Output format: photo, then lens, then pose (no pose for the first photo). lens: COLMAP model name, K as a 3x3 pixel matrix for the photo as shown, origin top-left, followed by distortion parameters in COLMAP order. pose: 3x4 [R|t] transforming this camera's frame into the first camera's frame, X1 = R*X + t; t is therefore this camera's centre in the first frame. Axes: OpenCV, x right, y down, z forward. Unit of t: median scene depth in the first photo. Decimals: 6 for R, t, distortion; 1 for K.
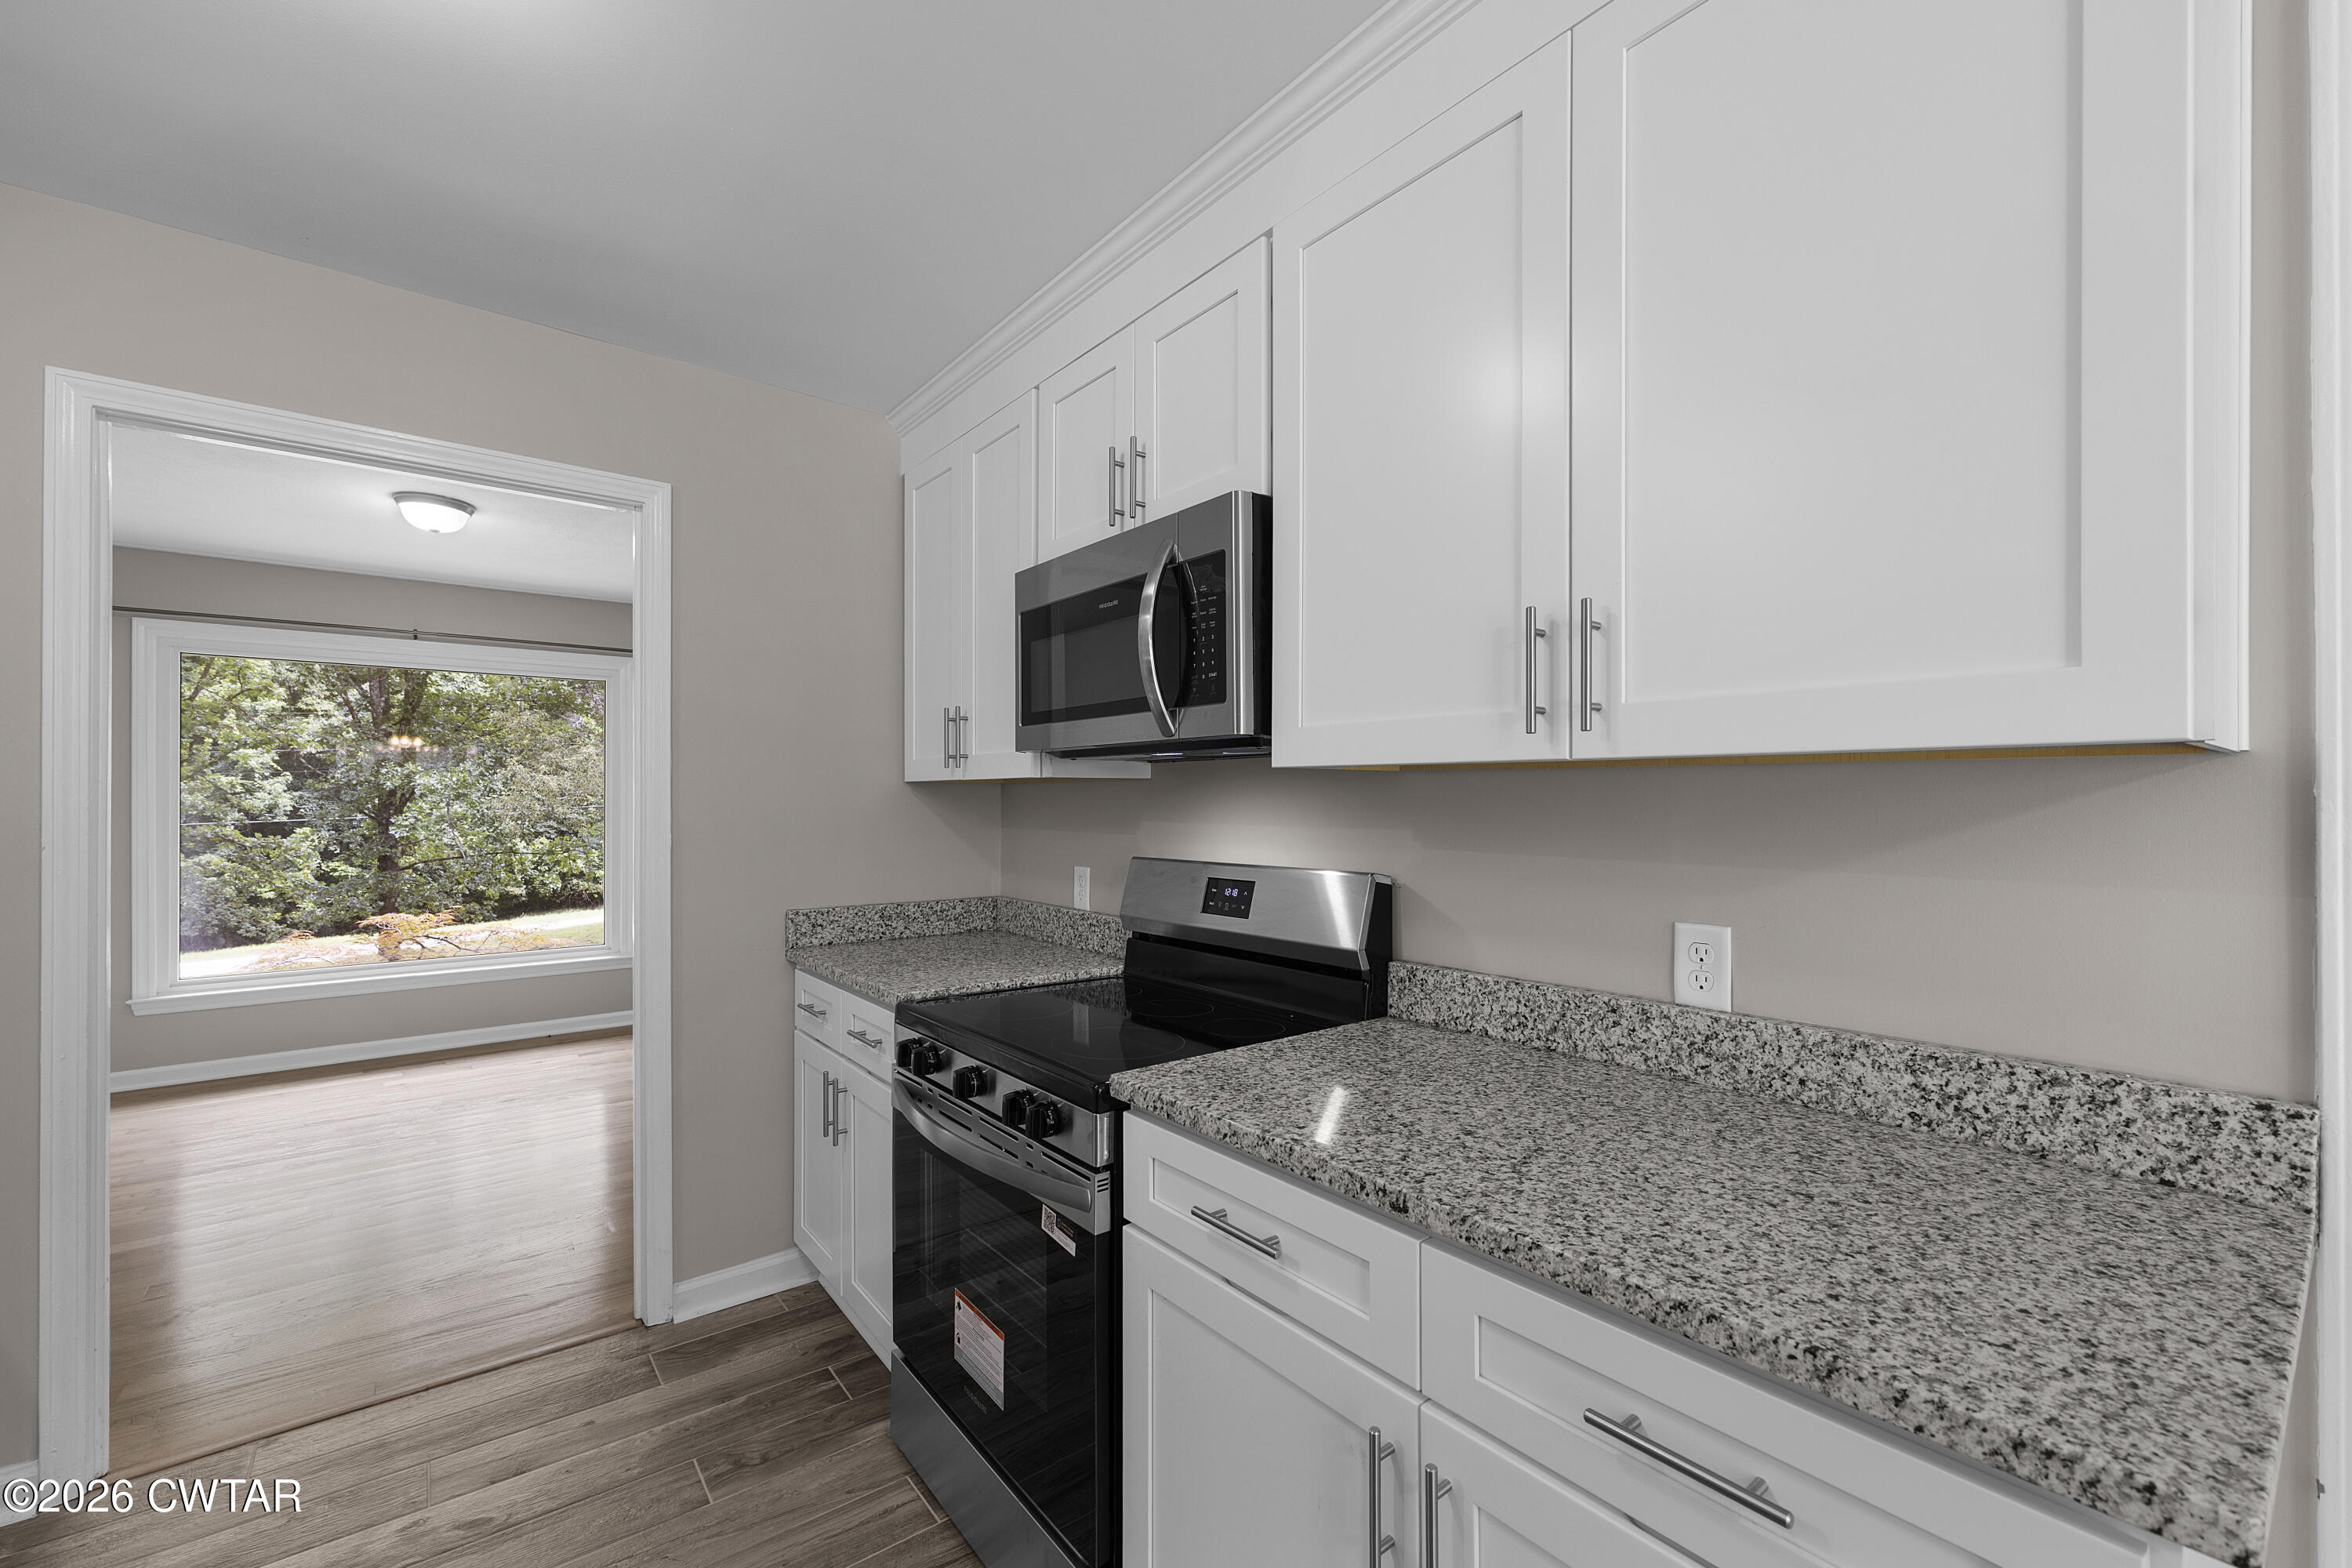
lens RADIAL K [[957.8, 0, 1181.3], [0, 957.8, 796.7], [0, 0, 1]] dist [0.000589, -0.000548]
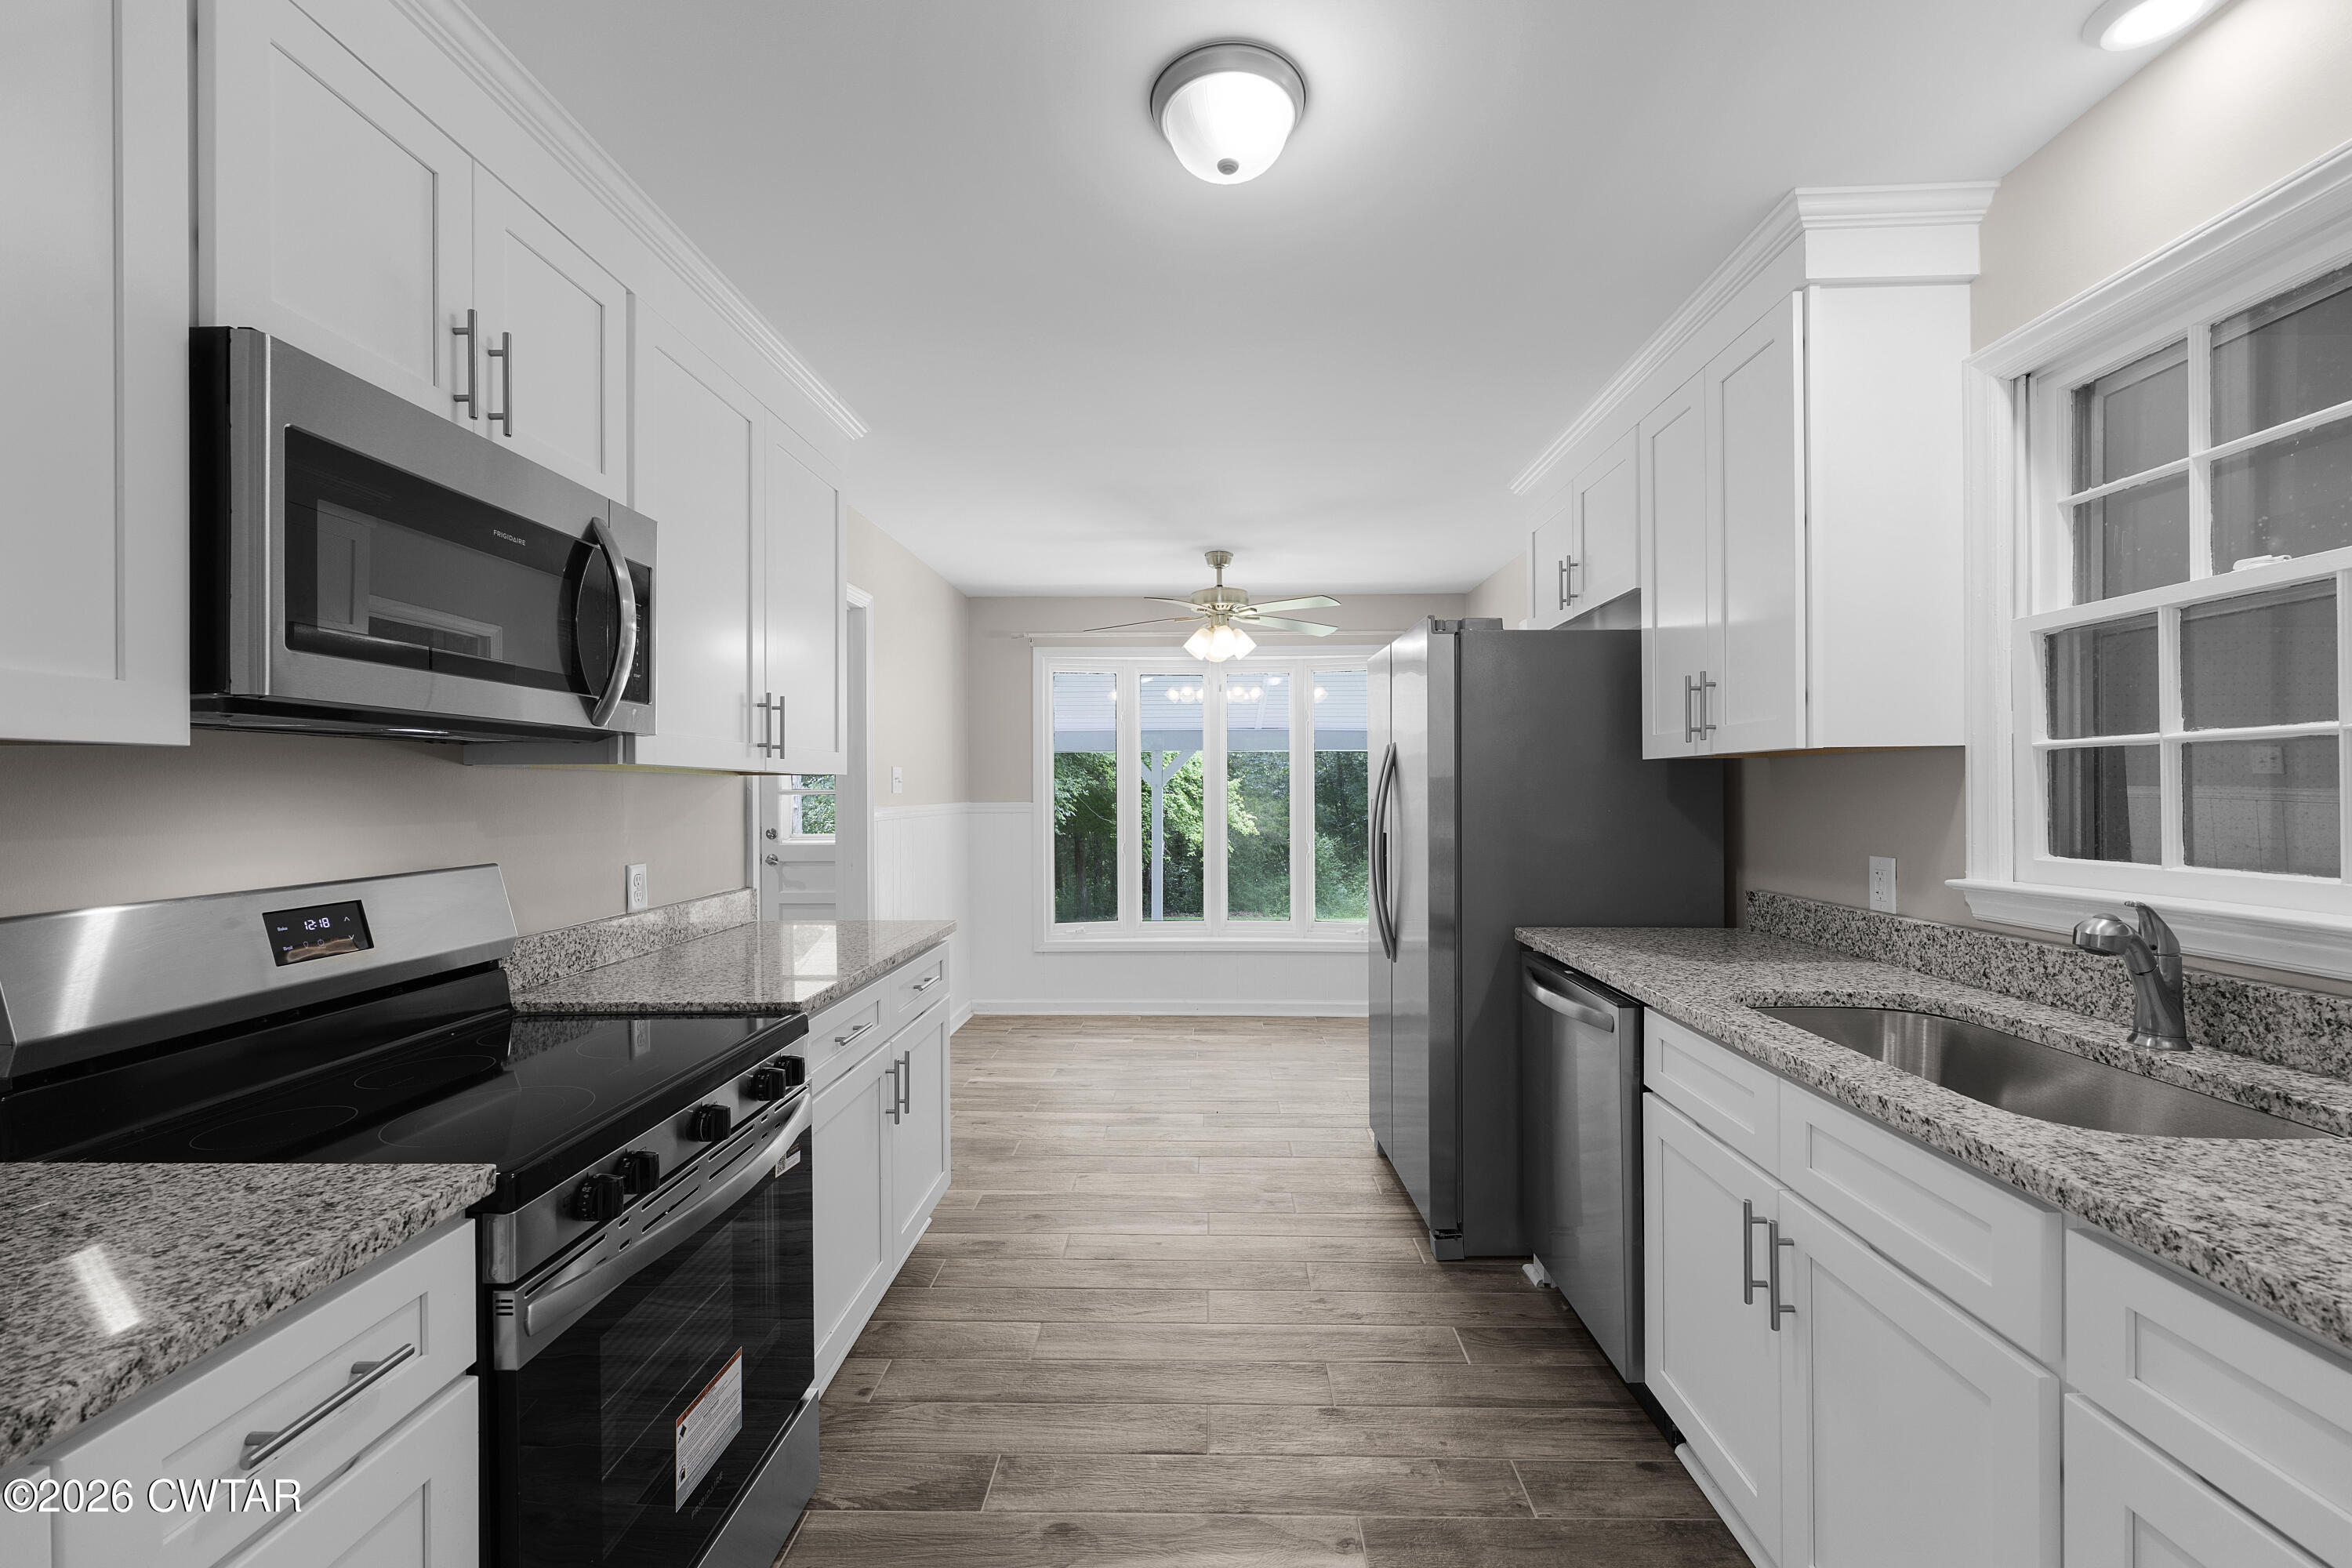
lens RADIAL K [[954.0, 0, 1188.4], [0, 954.0, 789.0], [0, 0, 1]] dist [0.000653, -0.000045]
pose [[-0.769840, 0.004679, 0.638219, -0.967951], [0.001822, 0.999985, -0.005134, 0.005068], [-0.638234, -0.002789, -0.769838, 1.225588]]
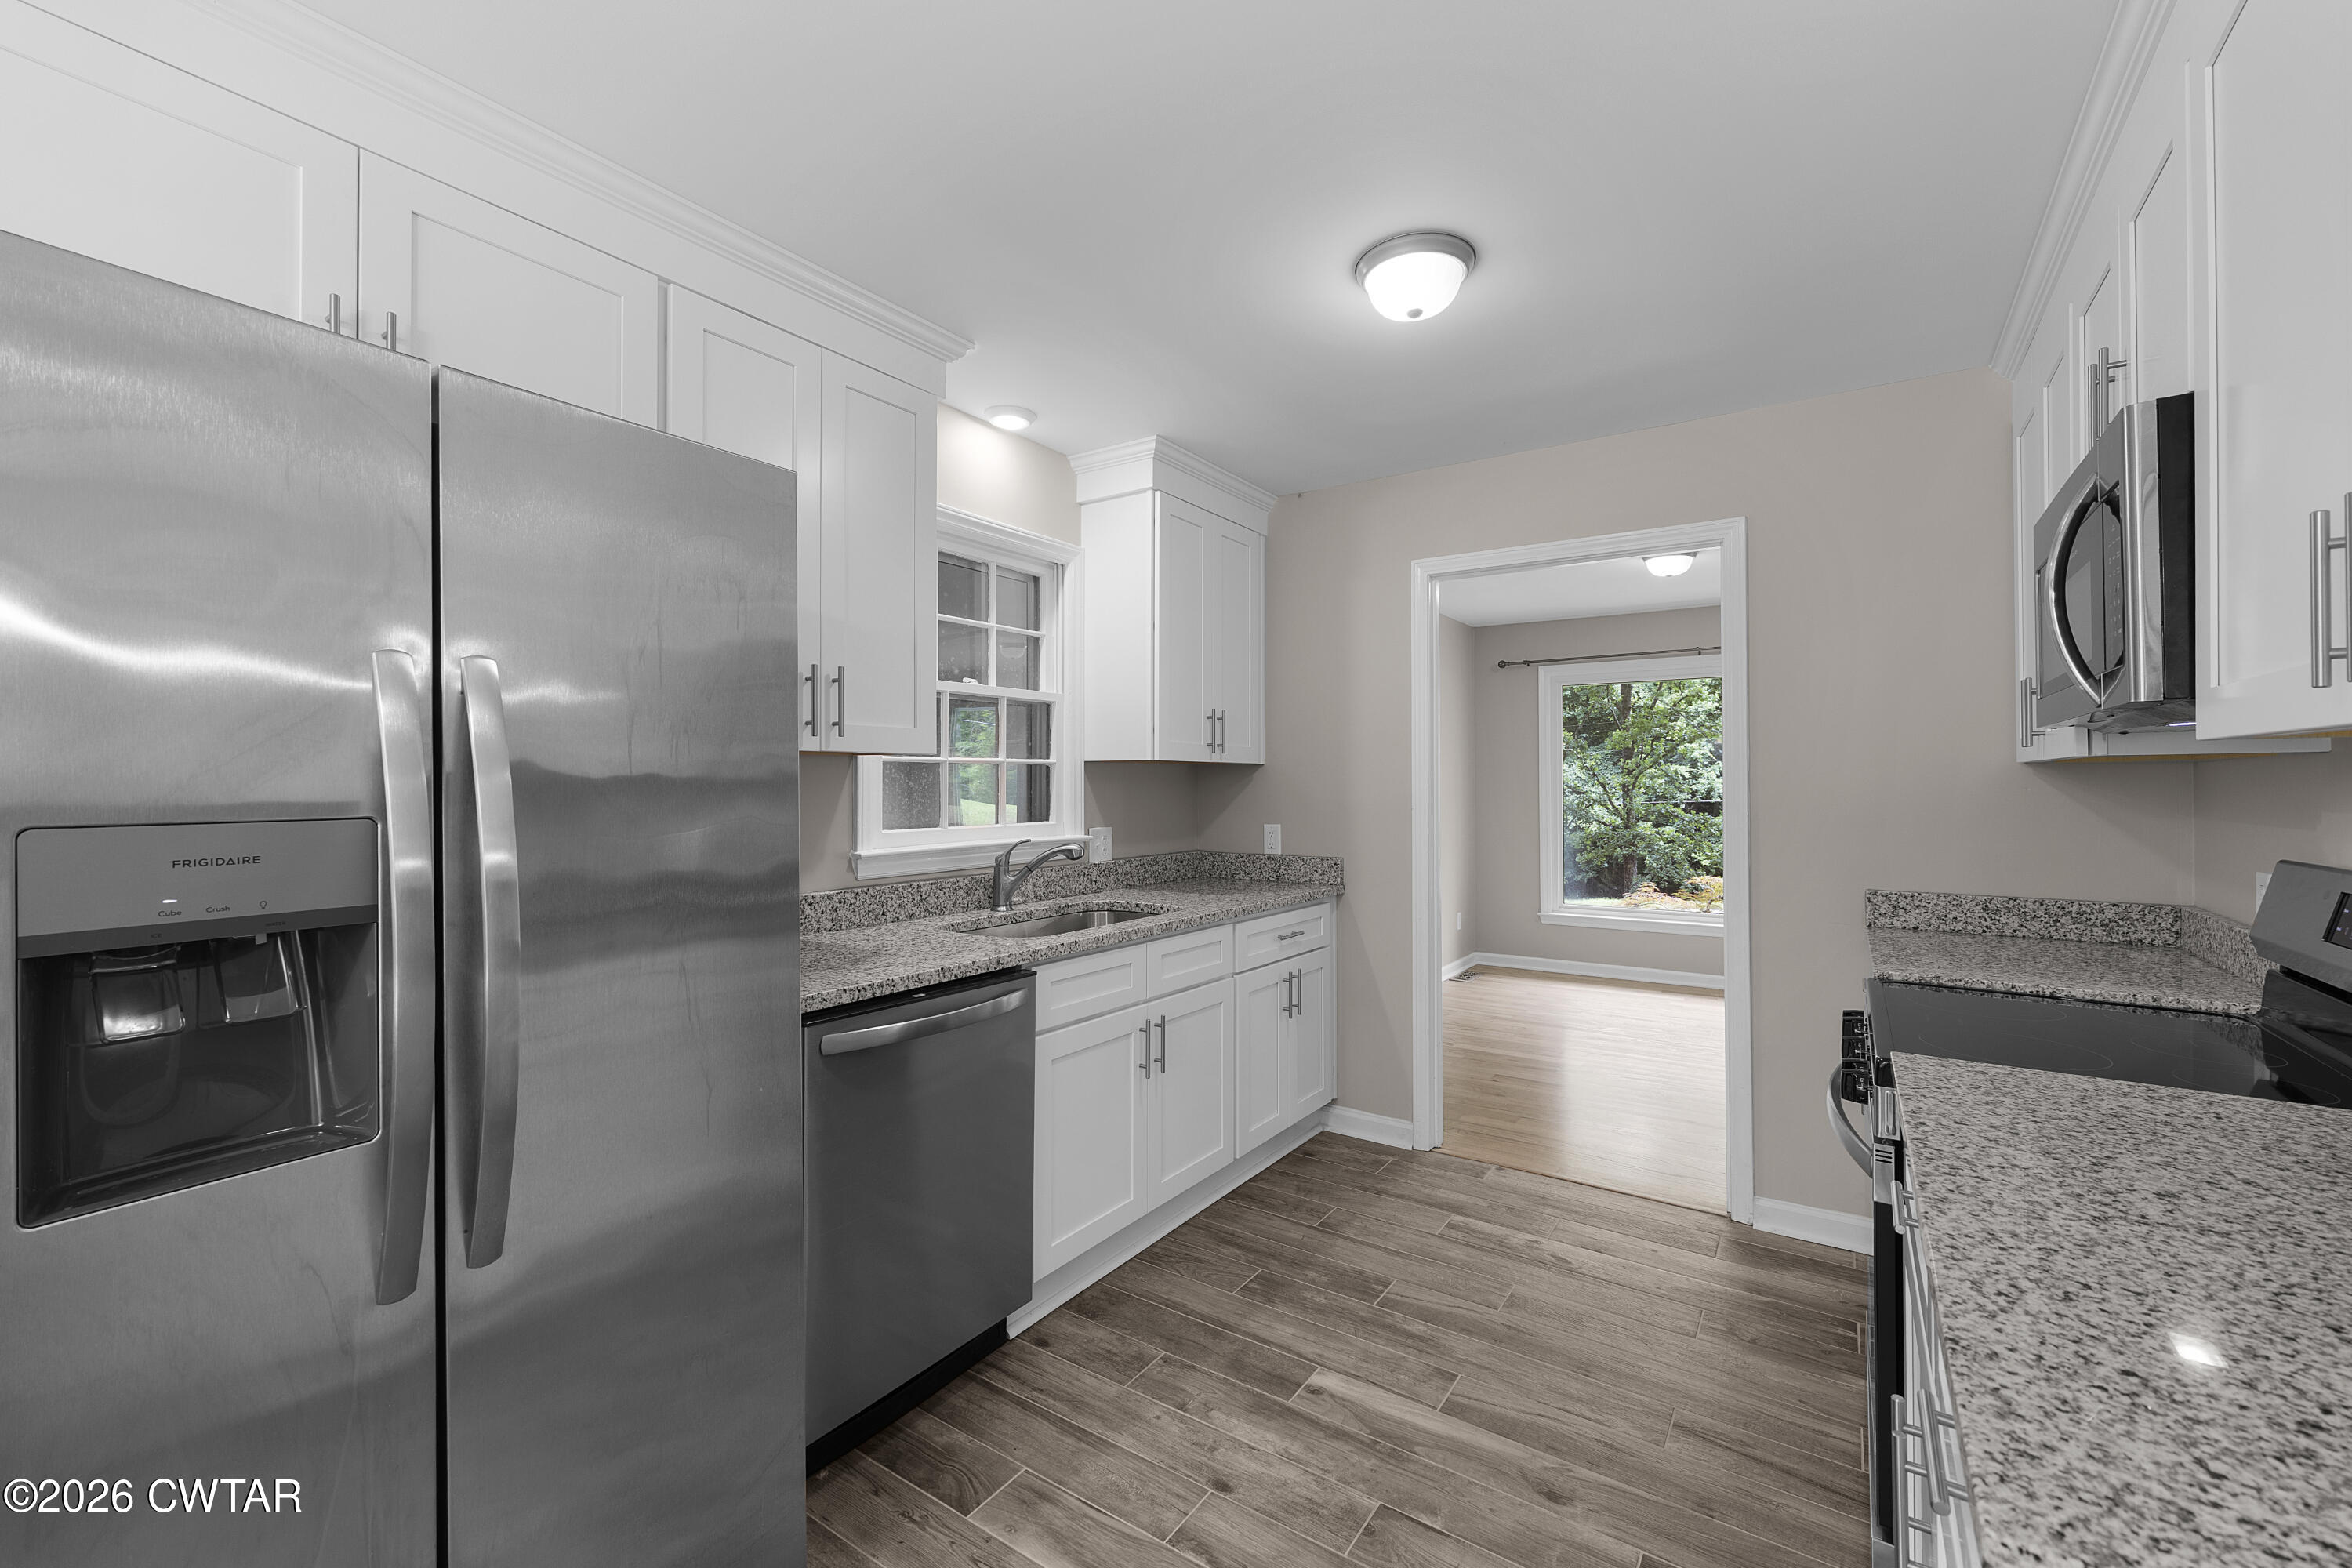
lens RADIAL K [[954.0, 0, 1188.4], [0, 954.0, 789.0], [0, 0, 1]] dist [0.000653, -0.000045]
pose [[0.299059, 0.003107, -0.954230, 0.487763], [0.005305, 0.999974, 0.004919, 0.001110], [0.954220, -0.006533, 0.299035, -0.012231]]
